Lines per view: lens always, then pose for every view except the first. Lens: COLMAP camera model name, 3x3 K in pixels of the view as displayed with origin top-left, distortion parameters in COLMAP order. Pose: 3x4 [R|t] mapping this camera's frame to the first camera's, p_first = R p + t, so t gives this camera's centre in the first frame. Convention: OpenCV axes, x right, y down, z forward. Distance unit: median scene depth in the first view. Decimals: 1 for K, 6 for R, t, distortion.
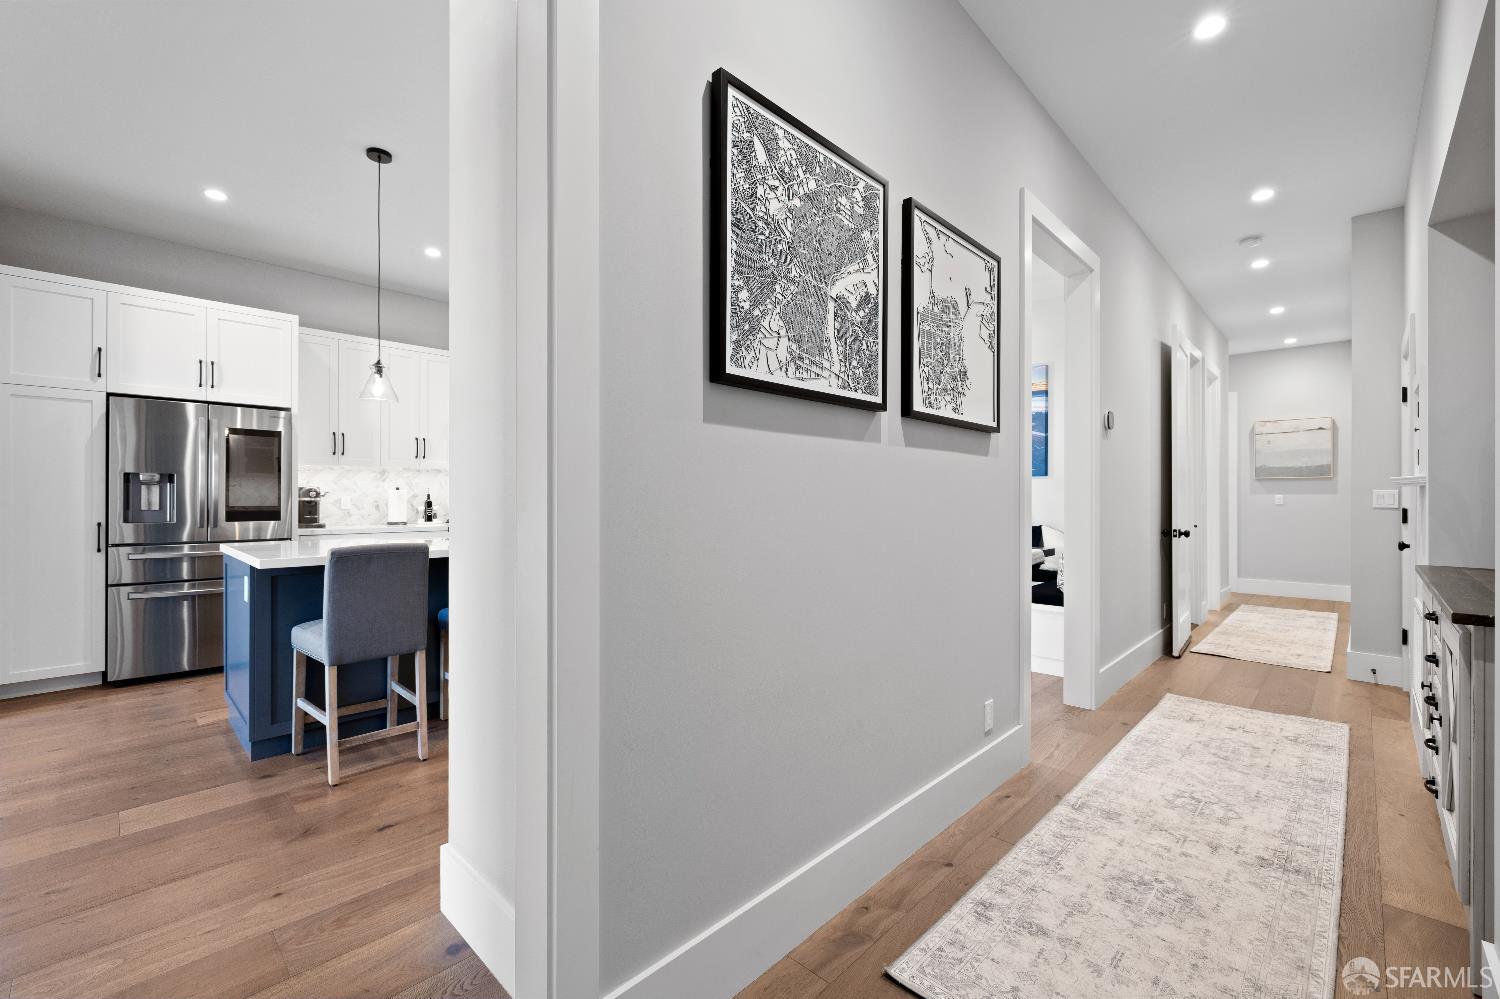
lens RADIAL K [[626.8, 0, 743.8], [0, 626.8, 498.4], [0, 0, 1]] dist [0.000664, 0.000012]
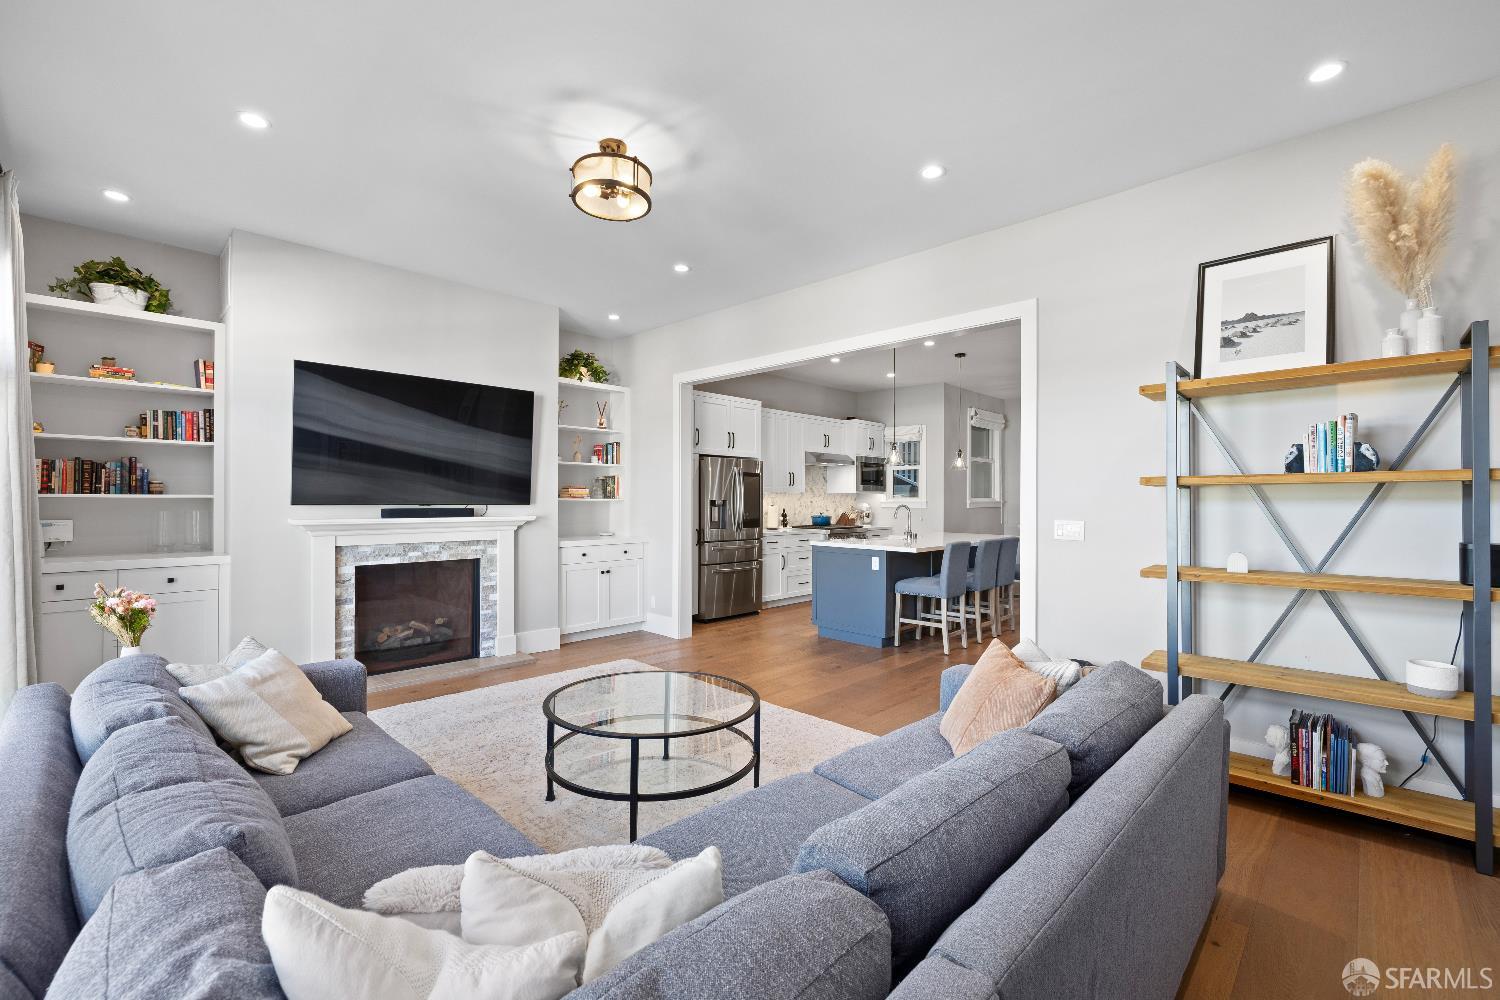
lens RADIAL K [[626.8, 0, 743.8], [0, 626.8, 498.9], [0, 0, 1]] dist [0.000664, 0.000012]
pose [[0.999987, 0.003575, -0.003539, -0.851167], [-0.003577, 0.999993, -0.000617, -0.041601], [0.003537, 0.000630, 0.999994, -0.711861]]
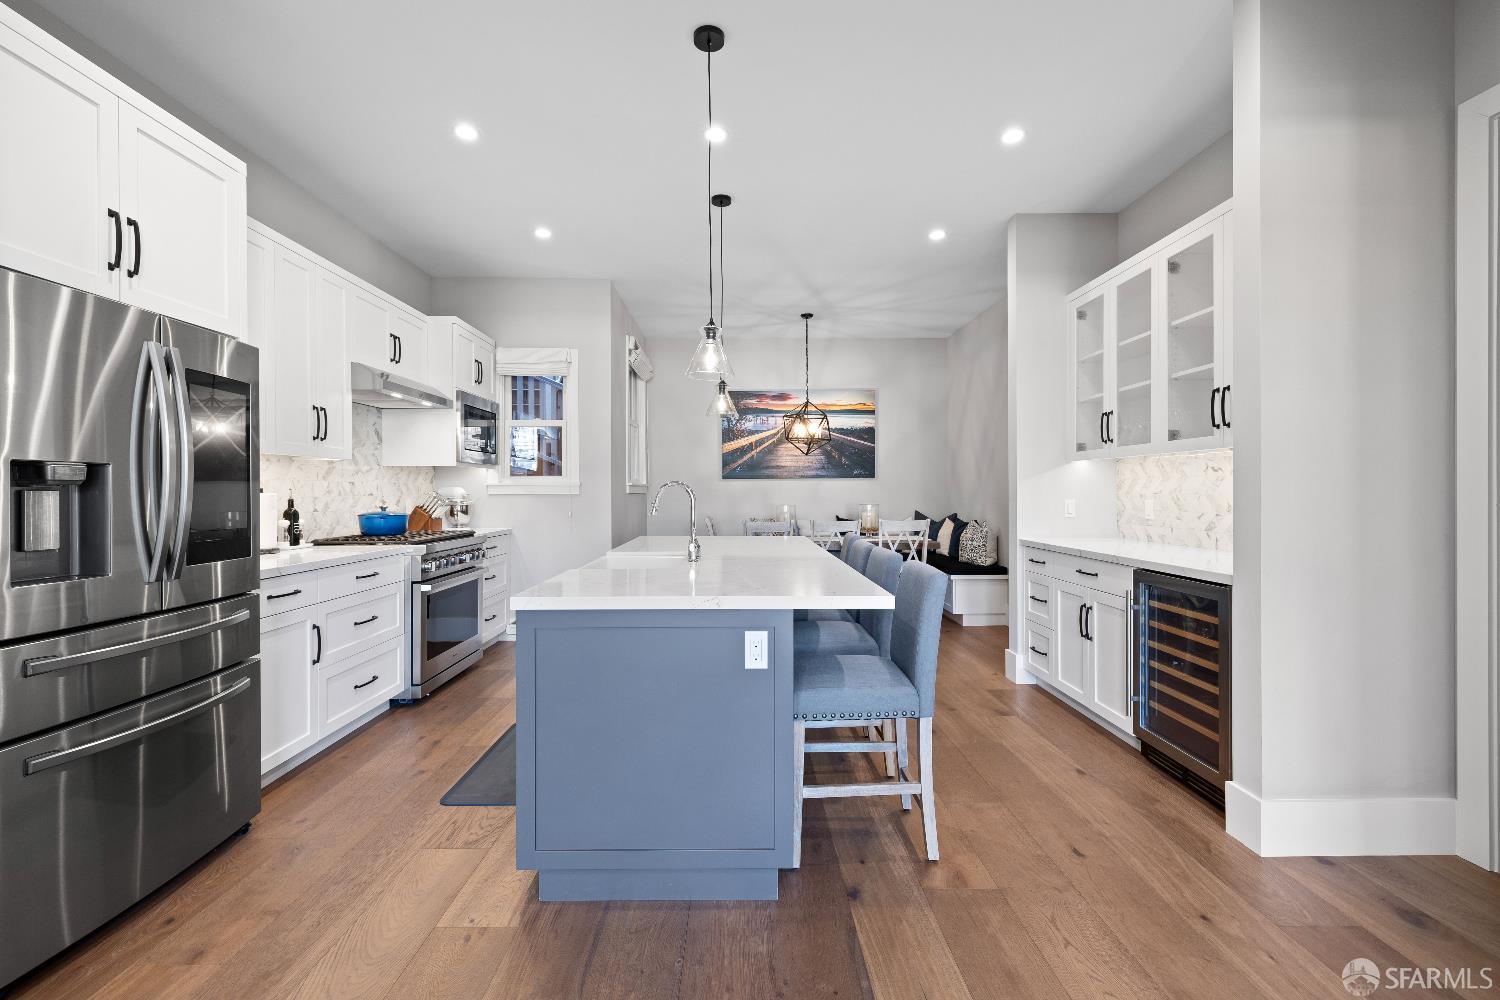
lens RADIAL K [[651.2, 0, 744.6], [0, 651.2, 493.5], [0, 0, 1]] dist [0.003503, 0.000022]
pose [[0.710196, -0.007700, 0.703961, -0.908525], [0.005858, 0.999970, 0.005028, -0.018495], [-0.703979, 0.000553, 0.710220, 0.360999]]
